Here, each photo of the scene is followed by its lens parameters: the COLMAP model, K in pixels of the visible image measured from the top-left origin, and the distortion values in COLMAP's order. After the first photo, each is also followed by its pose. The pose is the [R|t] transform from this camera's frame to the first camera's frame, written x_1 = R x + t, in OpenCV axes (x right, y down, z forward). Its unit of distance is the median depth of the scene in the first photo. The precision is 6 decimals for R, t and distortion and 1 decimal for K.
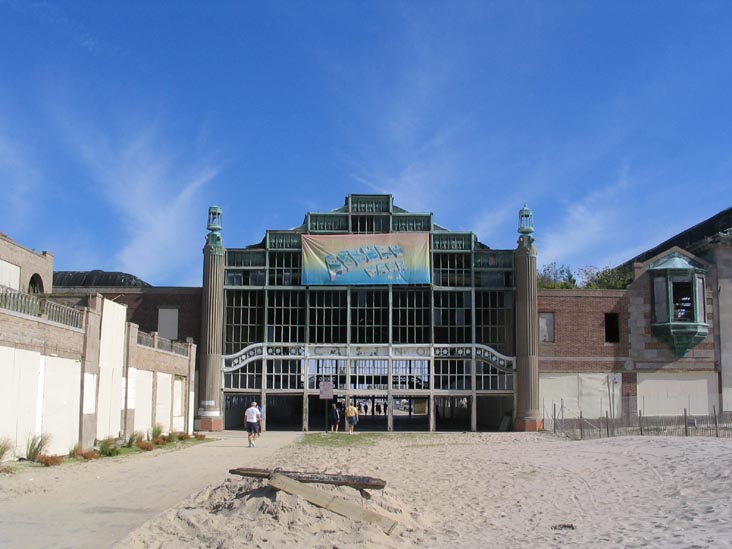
lens RADIAL K [[788.1, 0, 366.0], [0, 788.1, 274.5], [0, 0, 1]] dist [-0.190711, 0.227829]
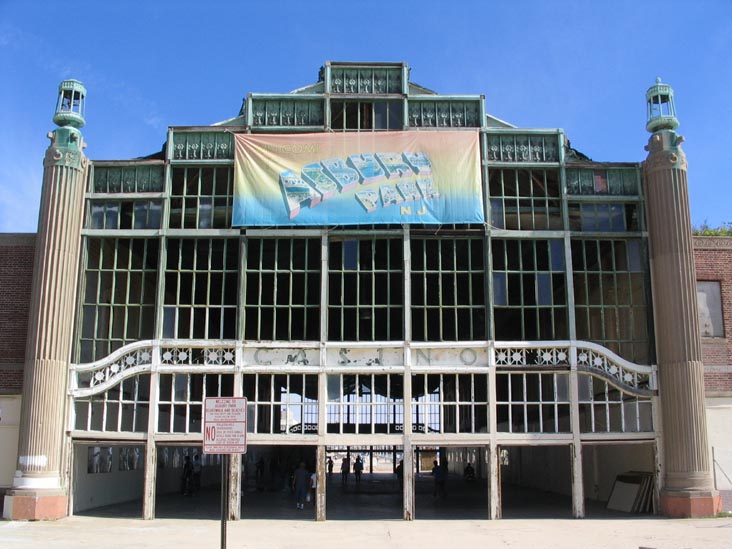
lens RADIAL K [[788.1, 0, 366.0], [0, 788.1, 274.5], [0, 0, 1]] dist [-0.190711, 0.227829]
pose [[0.999988, -0.003295, 0.003560, 0.002977], [0.003527, 0.997727, -0.067288, 0.078590], [-0.003330, 0.067300, 0.997727, 0.496533]]
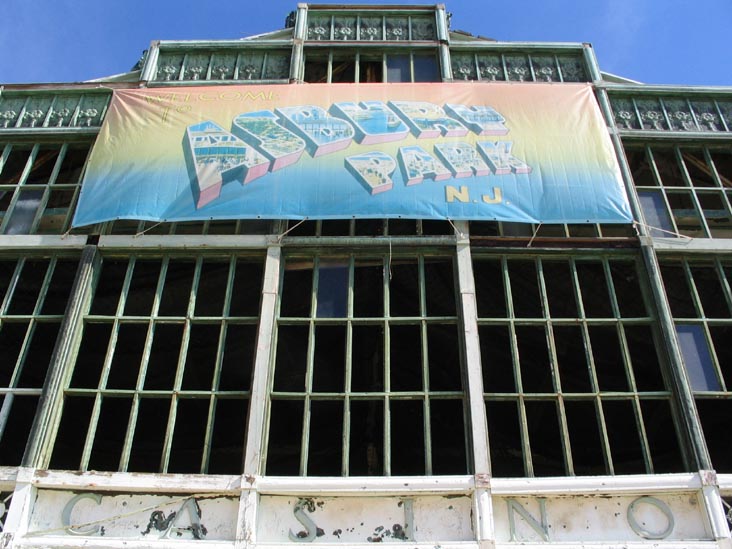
lens RADIAL K [[788.1, 0, 366.0], [0, 788.1, 274.5], [0, 0, 1]] dist [-0.190711, 0.227829]
pose [[0.999850, -0.007191, -0.015773, 0.007372], [-0.001442, 0.872233, -0.489088, 0.134097], [0.017275, 0.489037, 0.872092, 0.813518]]
